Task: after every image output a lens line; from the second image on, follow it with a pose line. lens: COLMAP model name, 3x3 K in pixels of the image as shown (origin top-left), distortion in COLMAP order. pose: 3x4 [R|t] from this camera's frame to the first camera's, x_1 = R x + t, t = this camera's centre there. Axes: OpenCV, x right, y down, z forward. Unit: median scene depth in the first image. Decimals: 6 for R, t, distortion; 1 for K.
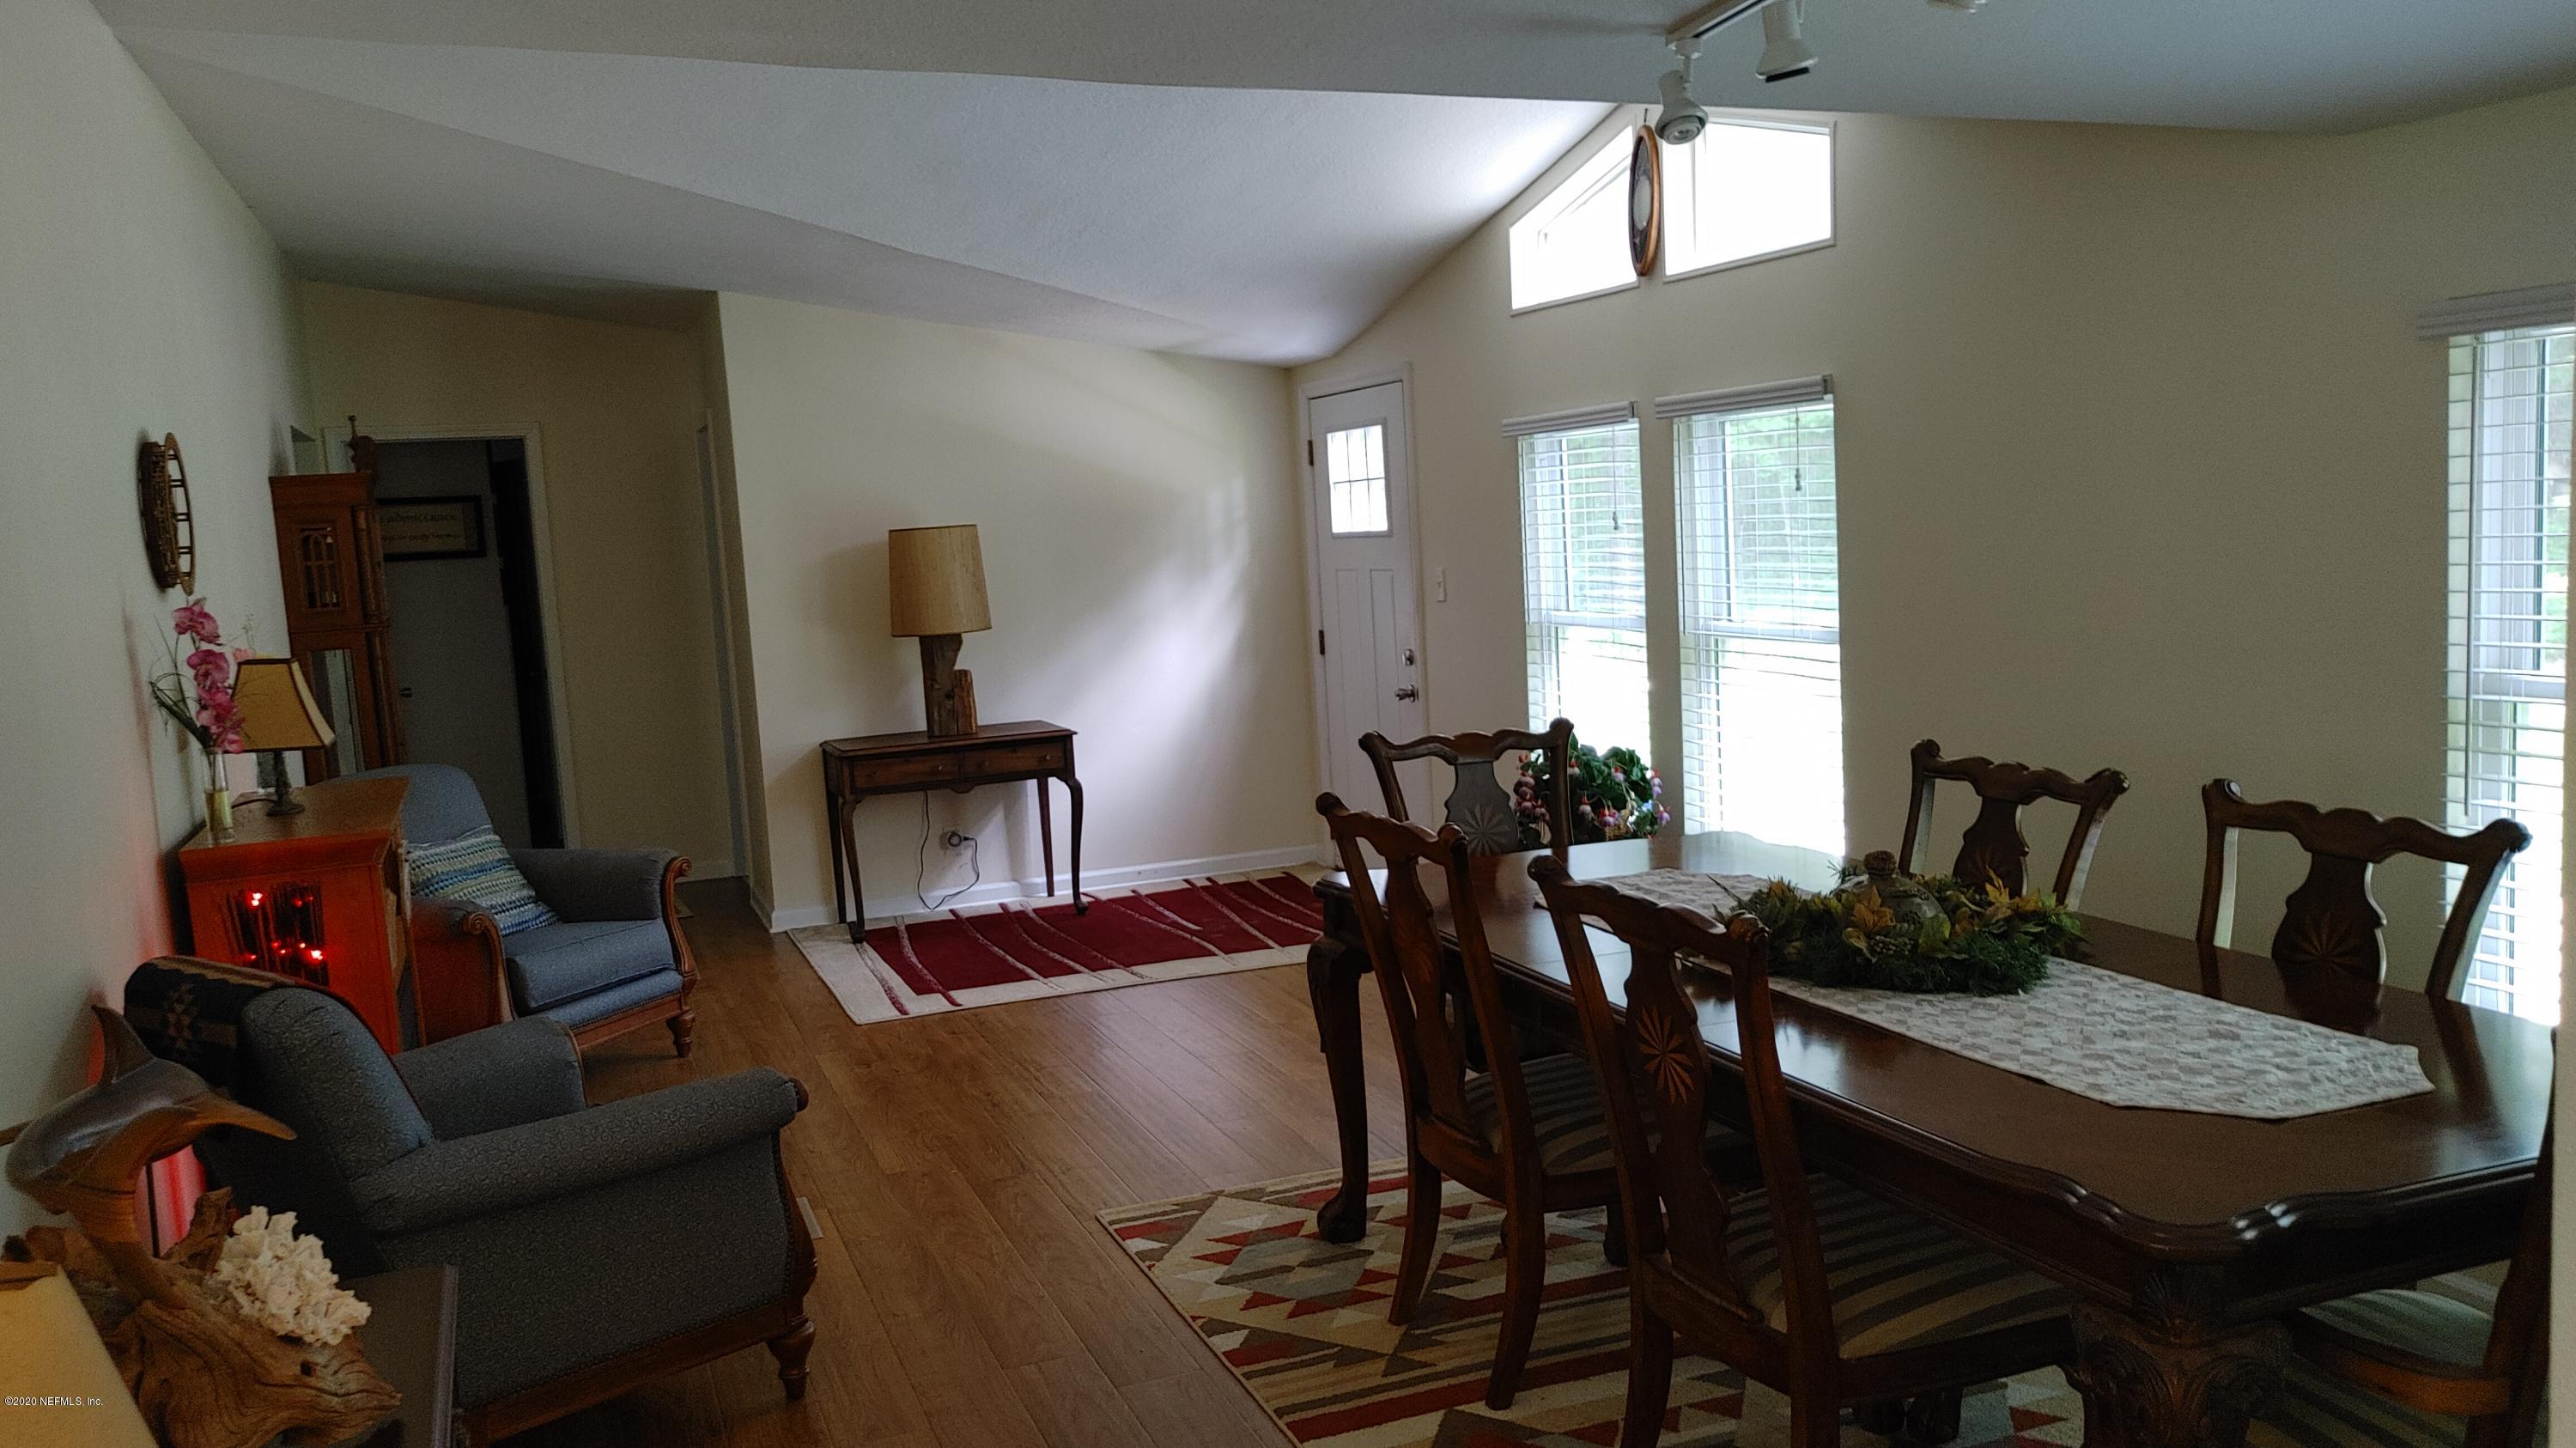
lens RADIAL K [[1984.2, 0, 1289.0], [0, 1984.2, 746.6], [0, 0, 1]] dist [0.014106, 0.003975]
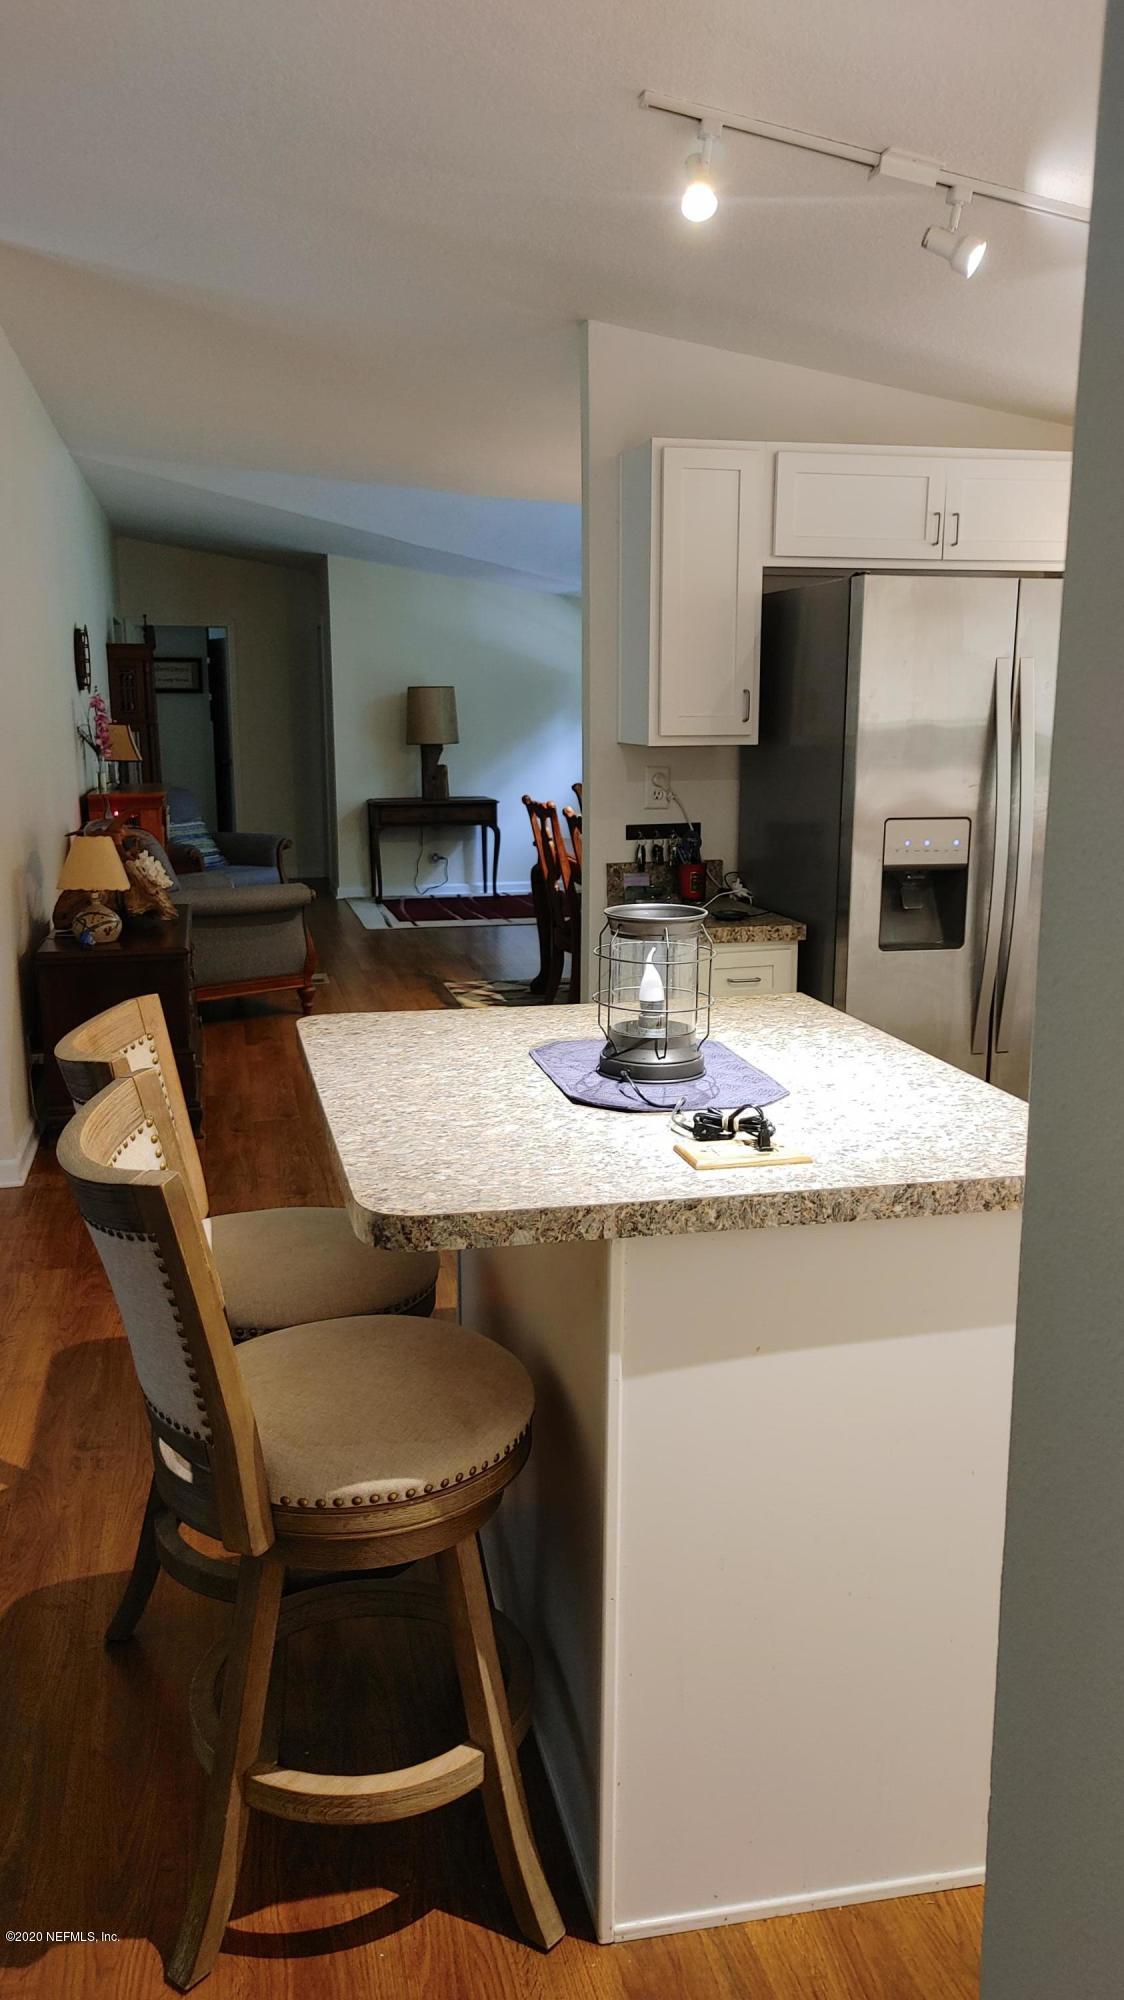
lens RADIAL K [[1540.4, 0, 555.2], [0, 1540.4, 991.1], [0, 0, 1]] dist [0.014106, 0.003975]
pose [[0.986228, 0.080149, -0.144675, 0.170117], [-0.069716, 0.994682, 0.075805, 0.056949], [0.149981, -0.064675, 0.986571, -0.439329]]
